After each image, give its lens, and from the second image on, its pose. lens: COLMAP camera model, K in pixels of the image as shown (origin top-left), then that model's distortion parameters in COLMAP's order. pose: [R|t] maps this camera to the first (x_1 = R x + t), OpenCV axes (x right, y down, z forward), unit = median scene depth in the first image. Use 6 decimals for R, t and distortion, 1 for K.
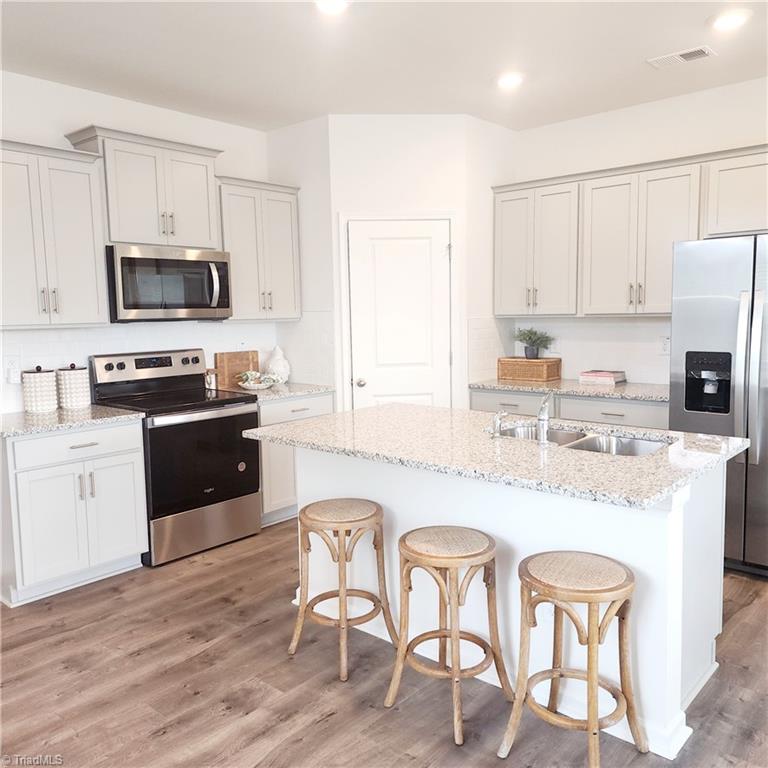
lens RADIAL K [[695.0, 0, 386.9], [0, 695.0, 379.3], [0, 0, 1]] dist [0.102694, -0.113737]
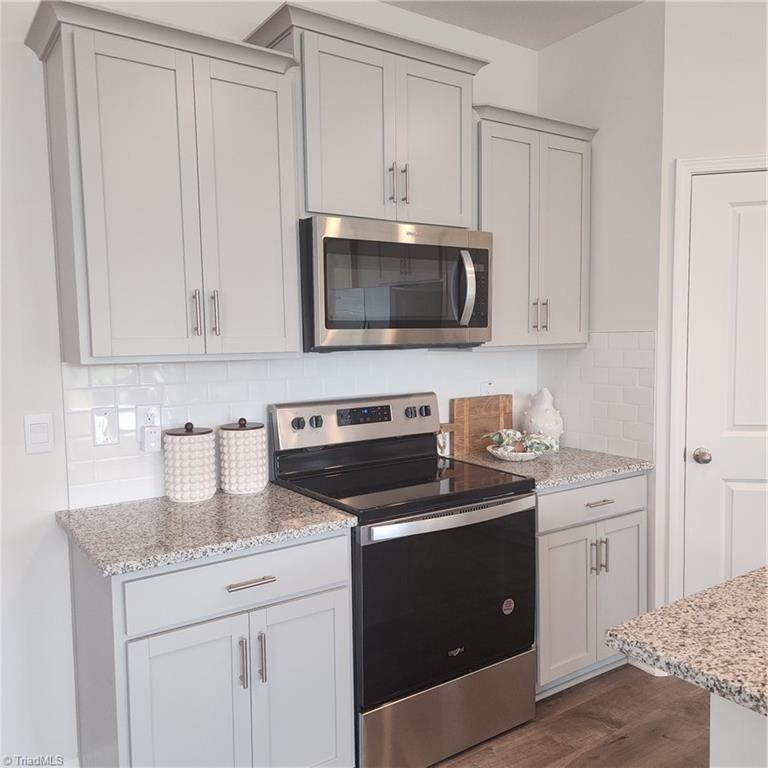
lens RADIAL K [[695.0, 0, 386.8], [0, 695.0, 387.8], [0, 0, 1]] dist [0.102694, -0.113737]
pose [[0.971008, 0.021960, -0.238035, -0.185050], [-0.027222, 0.999452, -0.018841, -0.041083], [0.237490, 0.024774, 0.971074, 0.452897]]
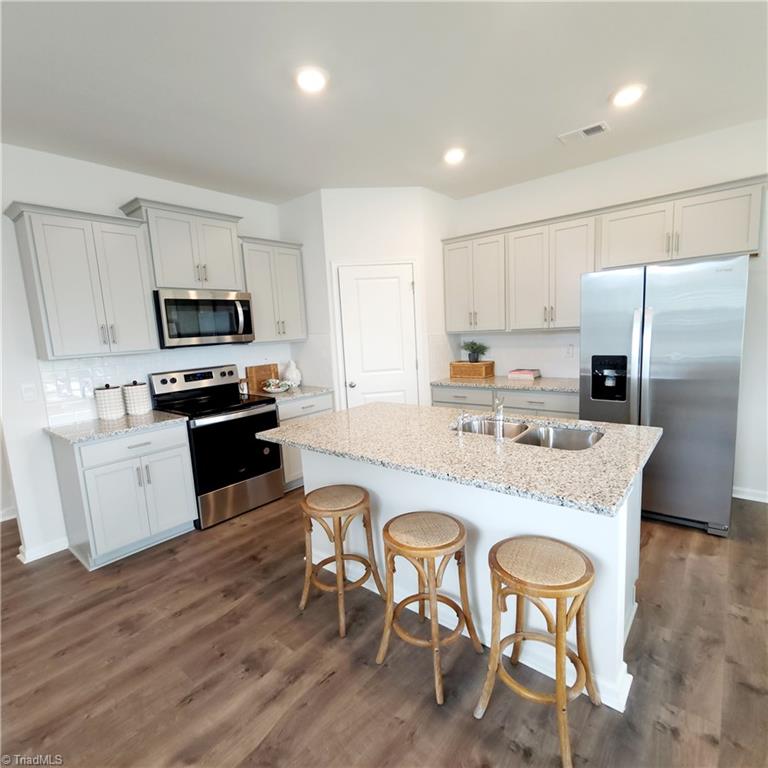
lens RADIAL K [[427.8, 0, 384.4], [0, 427.8, 388.6], [0, 0, 1]] dist [0.008673, -0.001352]
pose [[0.999003, -0.038241, 0.023023, 0.007400], [0.037307, 0.998515, 0.039698, -0.022274], [-0.024507, -0.038799, 0.998946, 0.180005]]
